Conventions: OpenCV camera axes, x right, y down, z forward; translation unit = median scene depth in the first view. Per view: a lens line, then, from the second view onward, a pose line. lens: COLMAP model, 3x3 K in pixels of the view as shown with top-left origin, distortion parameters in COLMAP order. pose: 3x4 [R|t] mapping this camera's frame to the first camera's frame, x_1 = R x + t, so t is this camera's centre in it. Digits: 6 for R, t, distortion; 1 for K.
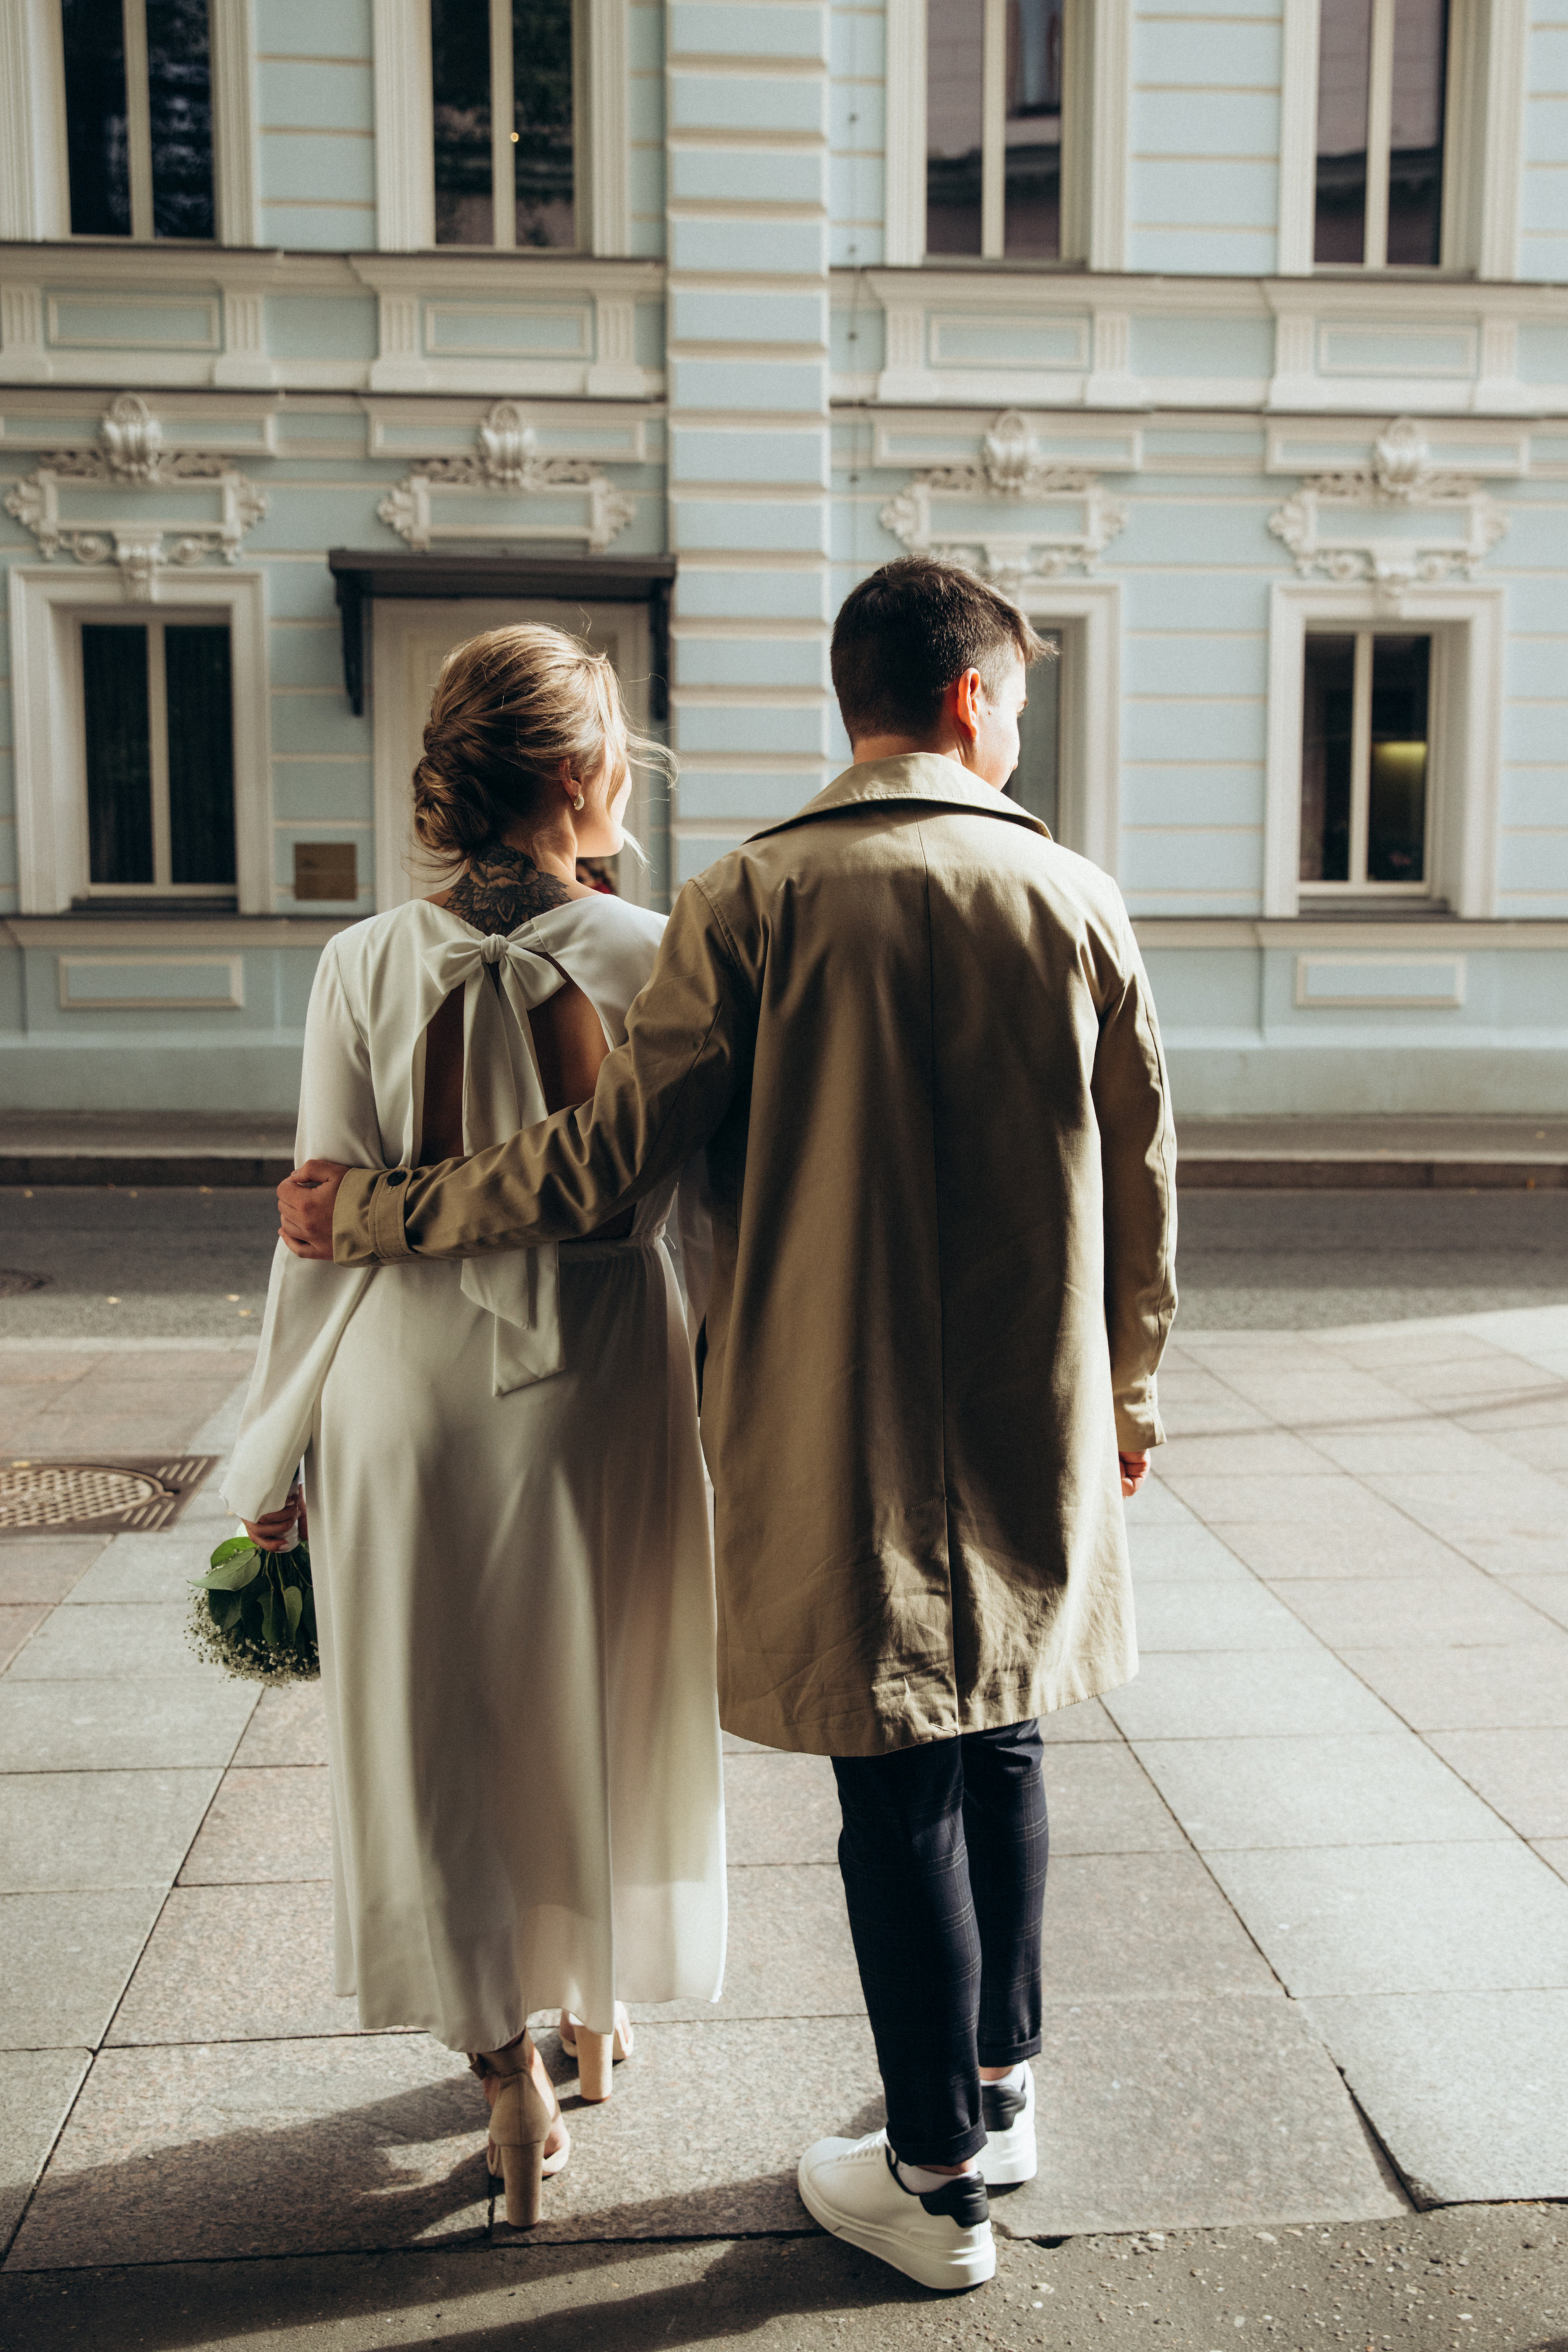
lens RADIAL K [[2256.2, 0, 784.0], [0, 2256.2, 1176.0], [0, 0, 1]] dist [0.006850, 0.000058]
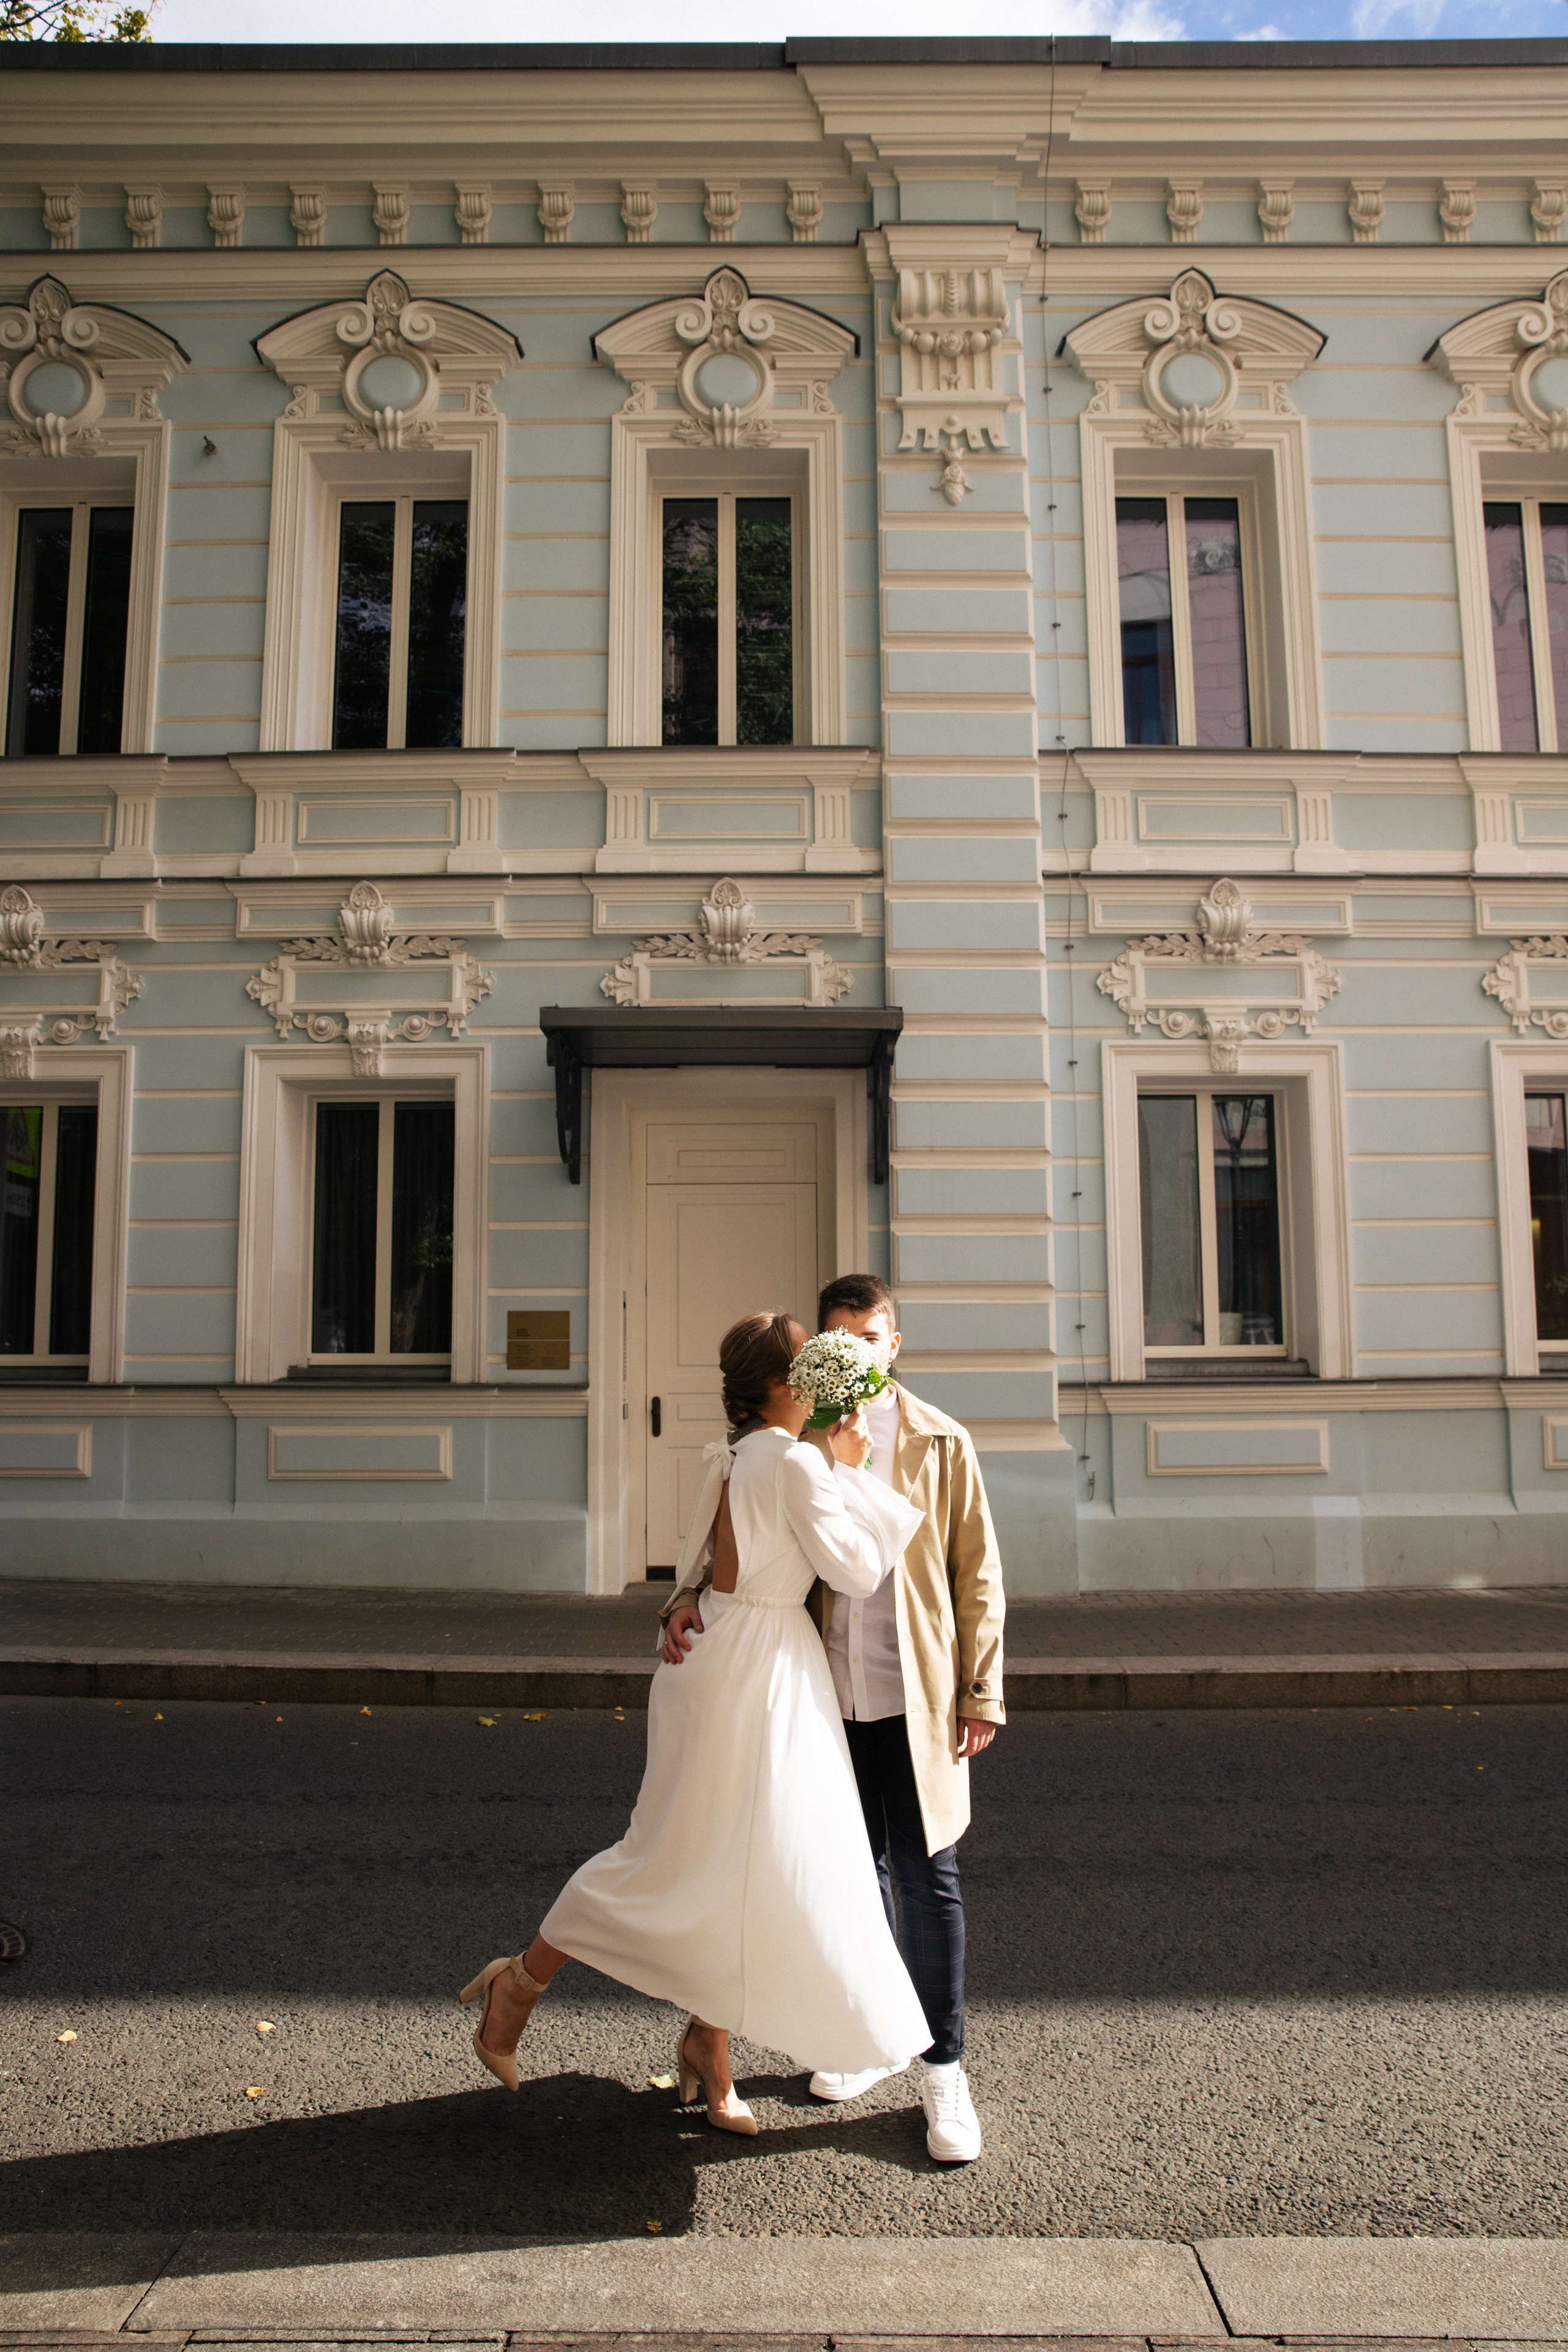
lens RADIAL K [[1653.9, 0, 784.0], [0, 1653.9, 1176.0], [0, 0, 1]] dist [-0.107922, 0.093982]
pose [[0.995465, -0.017483, -0.093511, -0.029466], [-0.004450, 0.973334, -0.229349, -0.041303], [0.095027, 0.228725, 0.968842, 0.307327]]
